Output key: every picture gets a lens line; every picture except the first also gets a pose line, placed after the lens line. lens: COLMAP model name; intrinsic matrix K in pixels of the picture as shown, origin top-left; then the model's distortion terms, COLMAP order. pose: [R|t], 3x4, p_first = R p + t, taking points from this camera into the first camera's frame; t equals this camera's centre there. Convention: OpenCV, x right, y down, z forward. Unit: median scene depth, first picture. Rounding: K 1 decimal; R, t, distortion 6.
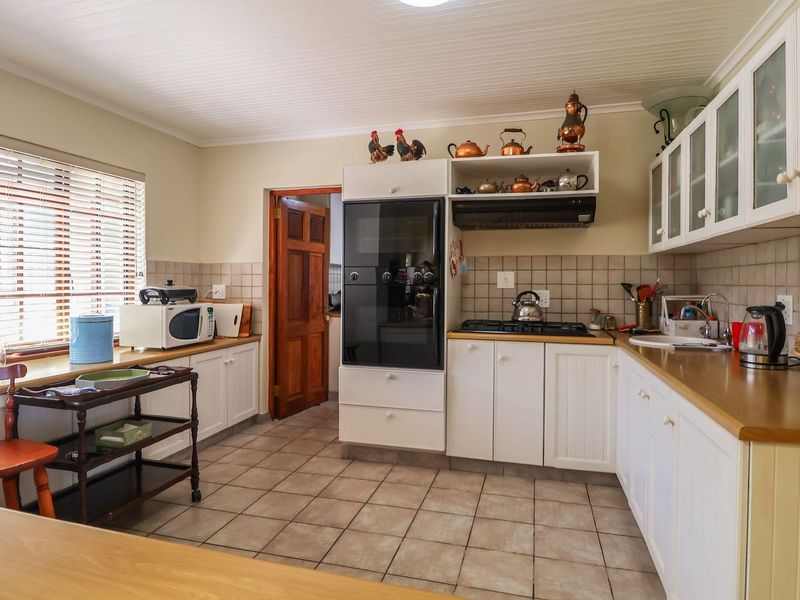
lens RADIAL K [[487.2, 0, 402.1], [0, 487.2, 295.4], [0, 0, 1]] dist [-0.001400, -0.000462]
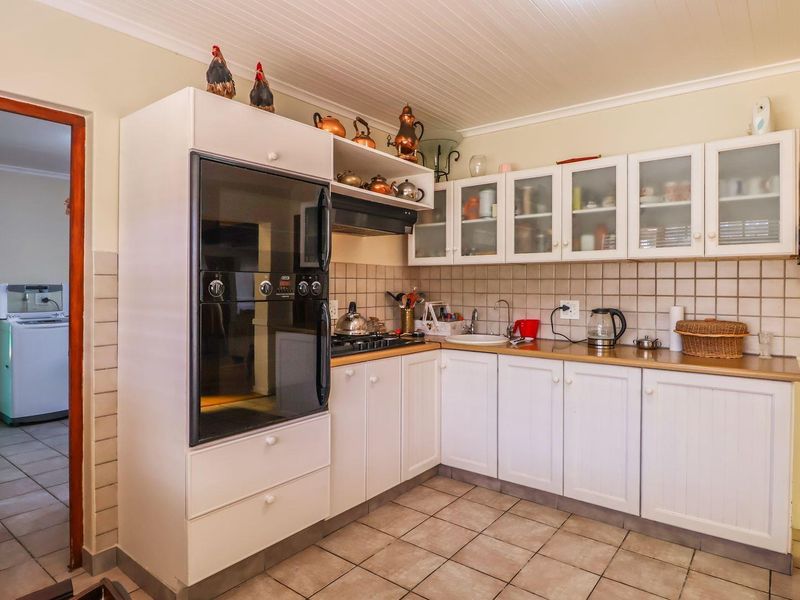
lens RADIAL K [[487.2, 0, 402.3], [0, 487.2, 294.3], [0, 0, 1]] dist [-0.001400, -0.000462]
pose [[0.381169, -0.019854, 0.924292, -0.605194], [0.021603, 0.999688, 0.012564, -0.035876], [-0.924253, 0.015178, 0.381479, 0.638578]]
